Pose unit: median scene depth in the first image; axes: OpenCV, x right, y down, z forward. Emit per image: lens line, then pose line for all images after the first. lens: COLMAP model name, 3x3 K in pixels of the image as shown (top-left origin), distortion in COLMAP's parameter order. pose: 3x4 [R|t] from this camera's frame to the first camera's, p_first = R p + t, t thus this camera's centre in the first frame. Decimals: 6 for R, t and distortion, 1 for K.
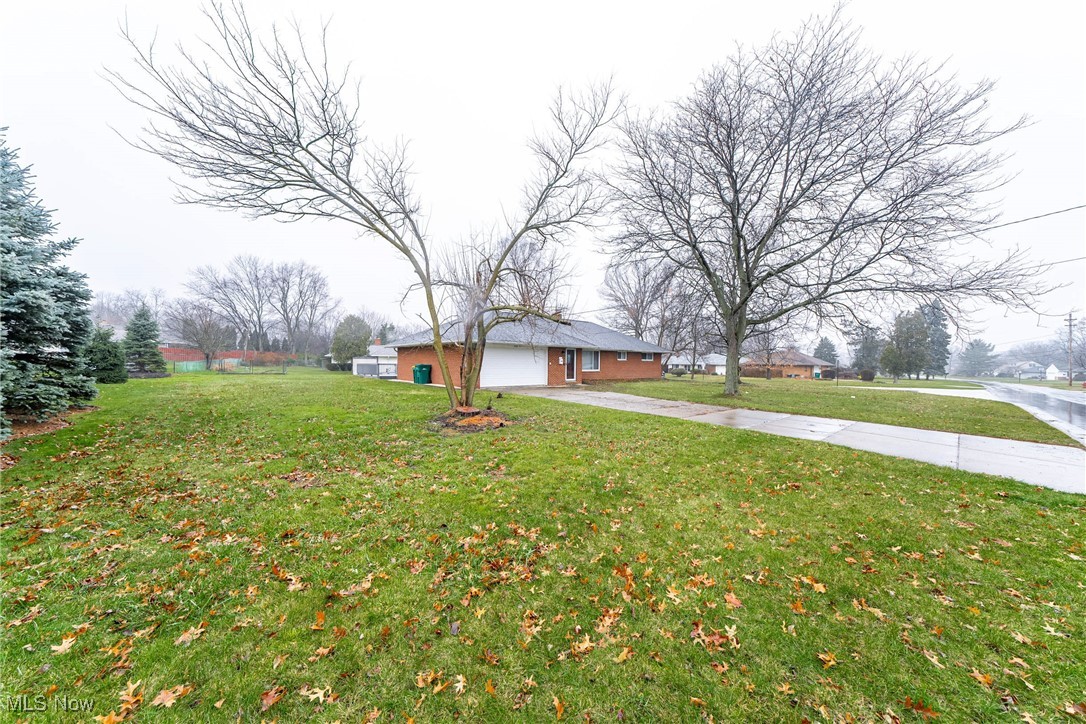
lens RADIAL K [[366.7, 0, 542.3], [0, 366.7, 364.2], [0, 0, 1]] dist [-0.001107, -0.000257]
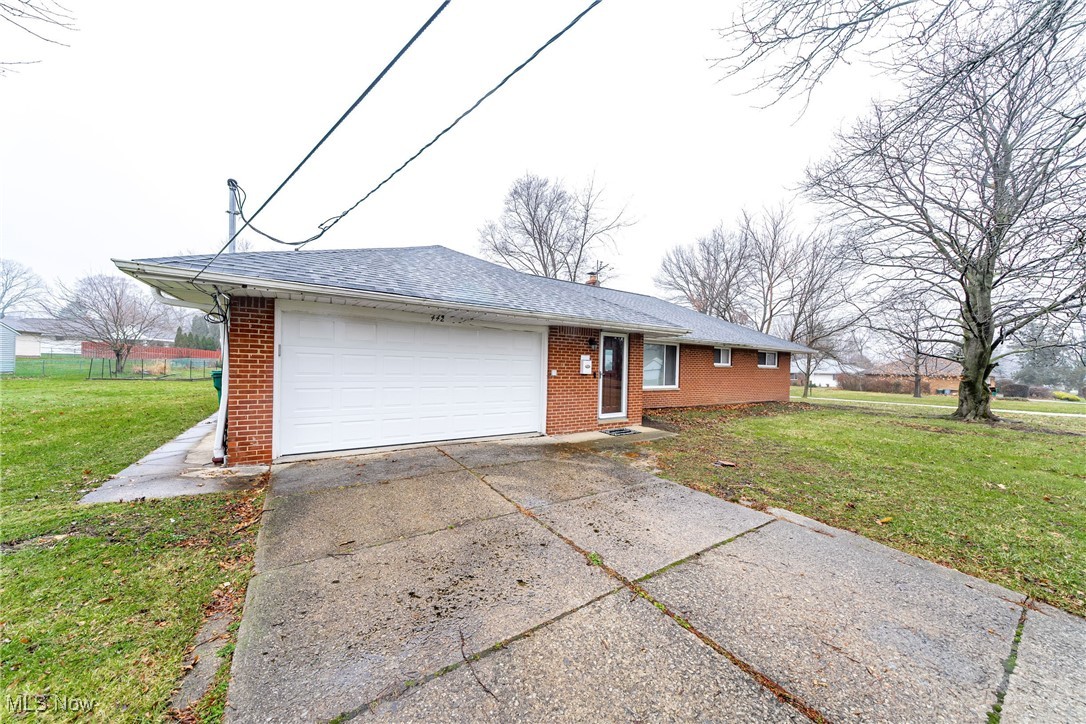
lens RADIAL K [[366.7, 0, 540.4], [0, 366.7, 361.5], [0, 0, 1]] dist [-0.001107, -0.000257]
pose [[0.991048, 0.009832, -0.133145, 0.081026], [-0.012521, 0.999734, -0.019378, -0.007555], [0.132919, 0.020871, 0.990907, 0.932581]]
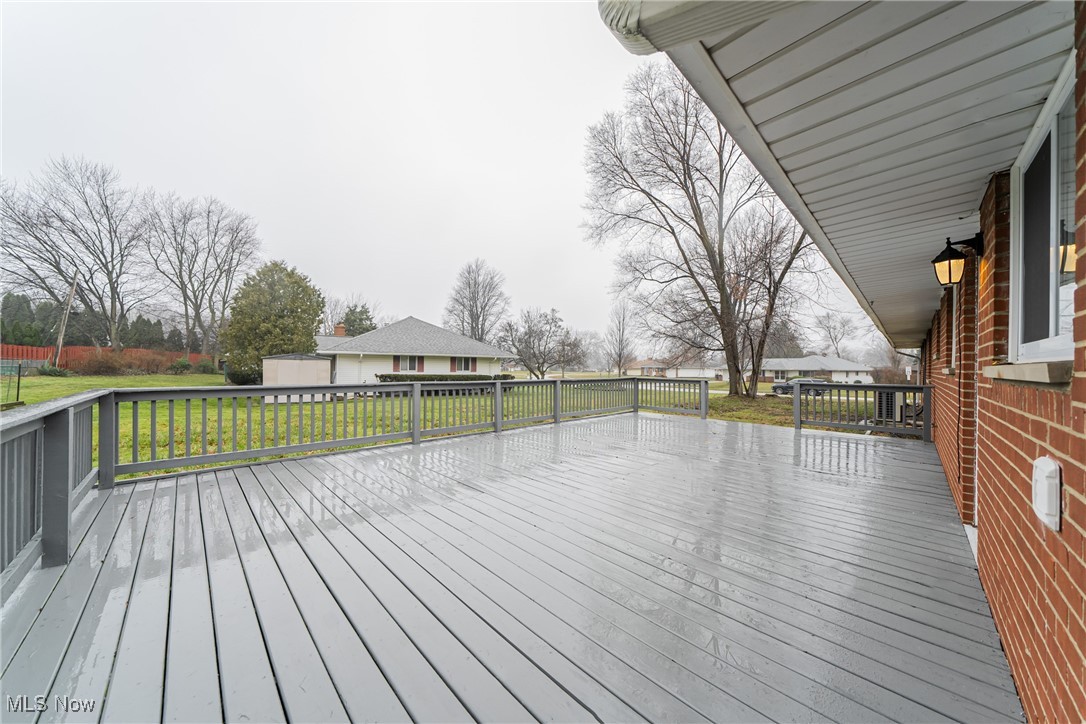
lens RADIAL K [[366.7, 0, 538.0], [0, 366.7, 366.3], [0, 0, 1]] dist [-0.001107, -0.000257]
pose [[0.998444, -0.001128, 0.055748, -0.703342], [0.001626, 0.999959, -0.008892, -0.007621], [-0.055735, 0.008968, 0.998405, 1.689323]]
